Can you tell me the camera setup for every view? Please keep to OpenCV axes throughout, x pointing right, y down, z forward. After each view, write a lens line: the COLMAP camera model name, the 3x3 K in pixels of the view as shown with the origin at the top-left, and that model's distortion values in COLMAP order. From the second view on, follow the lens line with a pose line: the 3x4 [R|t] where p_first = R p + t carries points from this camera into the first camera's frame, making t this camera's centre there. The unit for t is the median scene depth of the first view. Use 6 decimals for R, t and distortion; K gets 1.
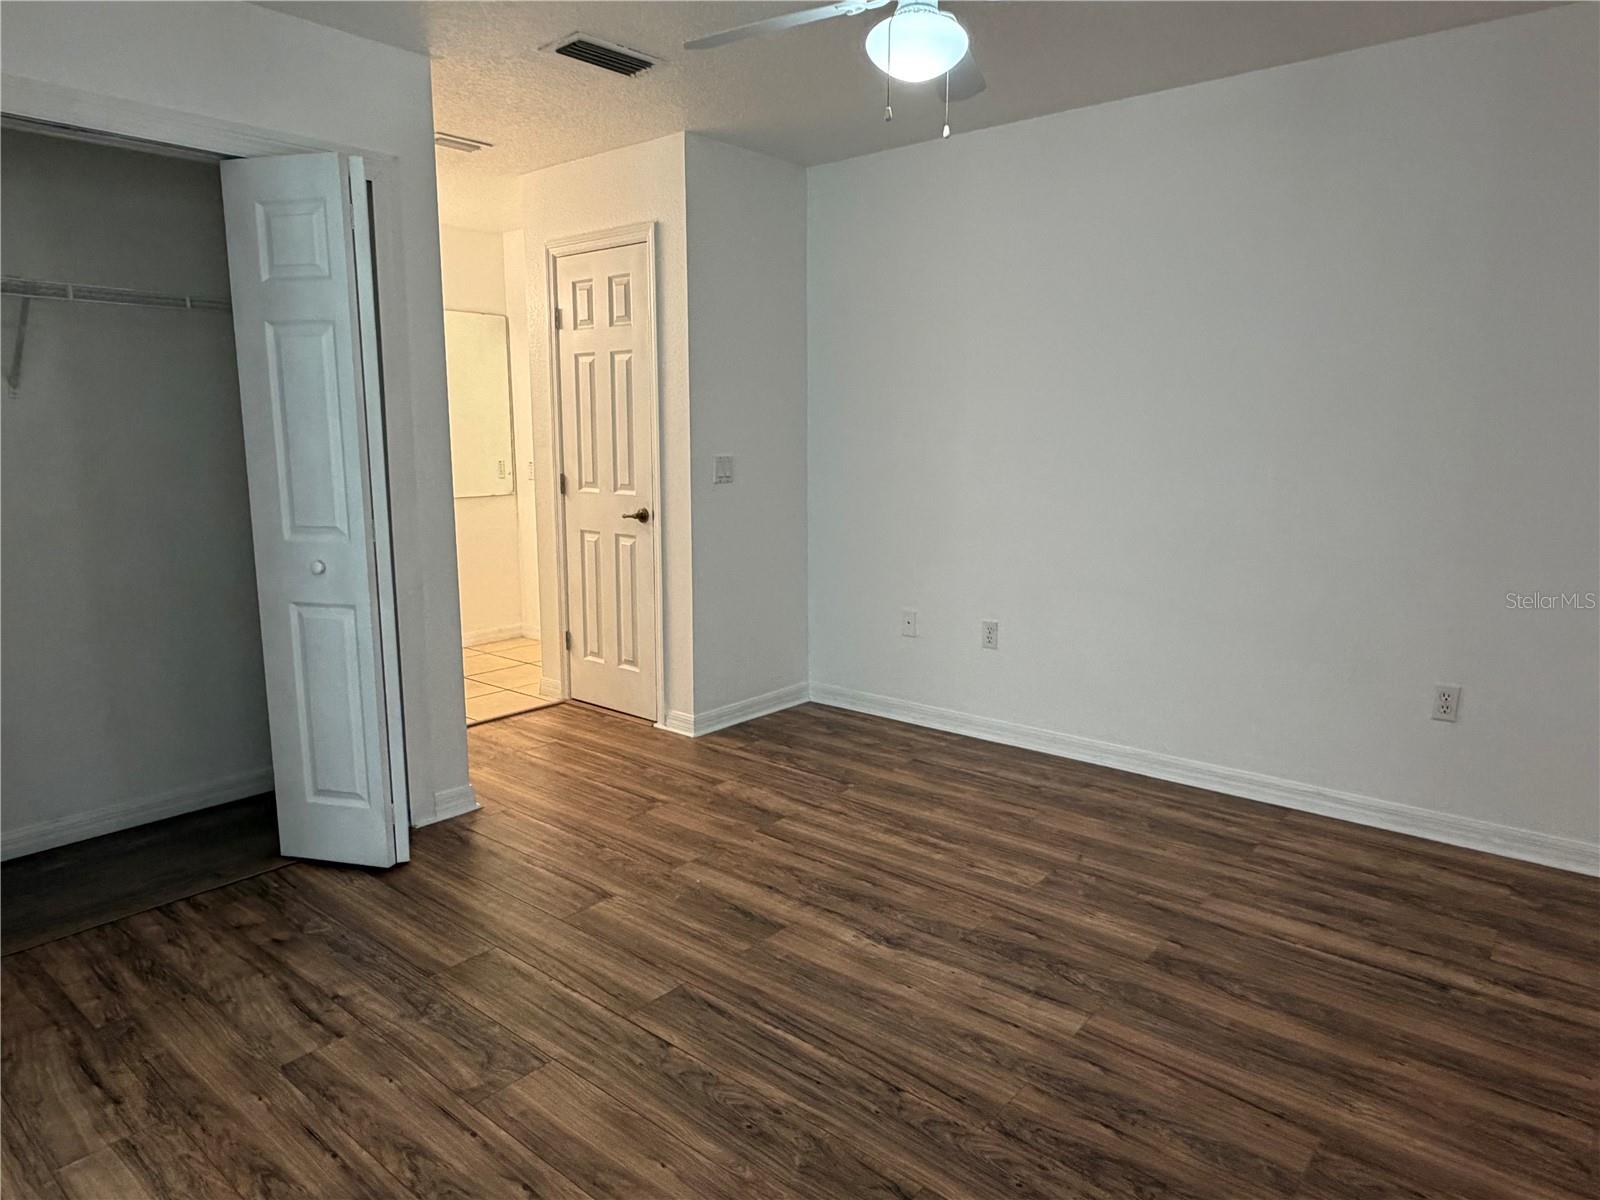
lens RADIAL K [[1006.4, 0, 805.4], [0, 1006.4, 599.0], [0, 0, 1]] dist [0.000841, -0.001094]
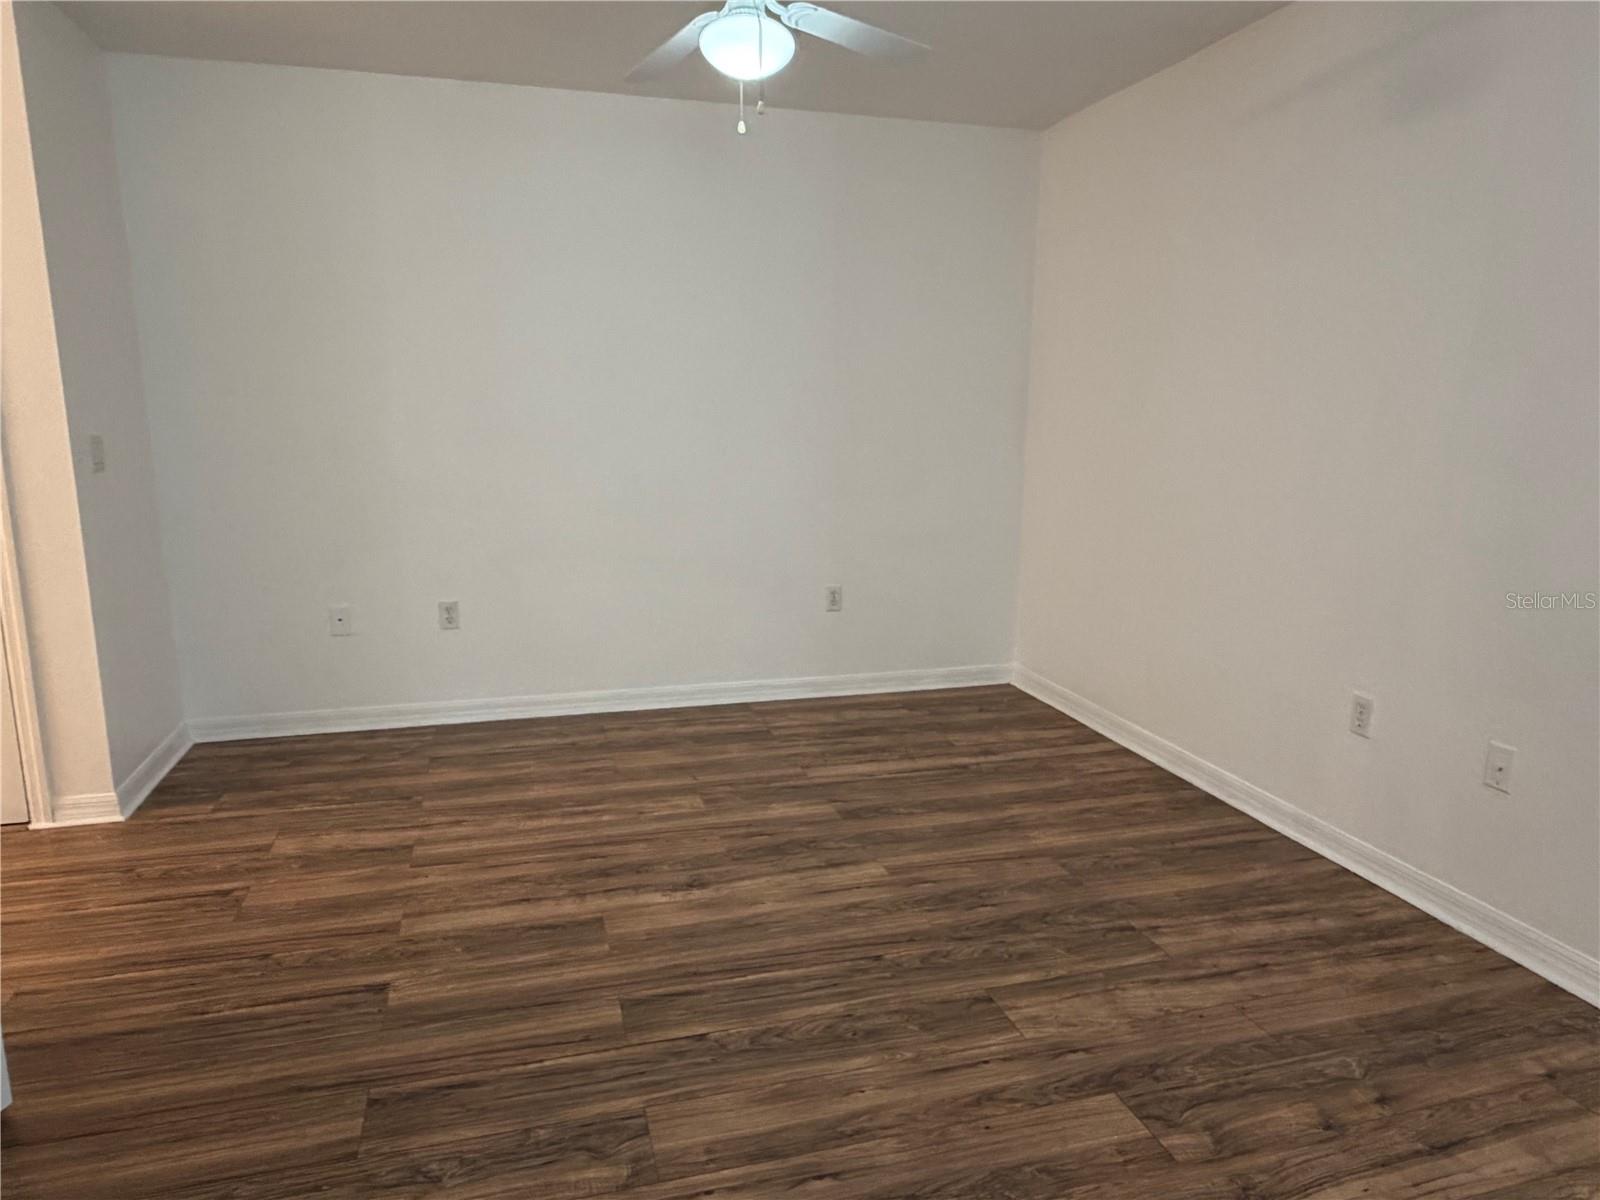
lens RADIAL K [[1006.4, 0, 787.1], [0, 1006.4, 603.1], [0, 0, 1]] dist [0.000841, -0.001094]
pose [[0.571450, -0.155844, 0.805703, -0.555783], [0.132889, 0.986417, 0.096546, -0.035056], [-0.809806, 0.051897, 0.584399, 0.238514]]
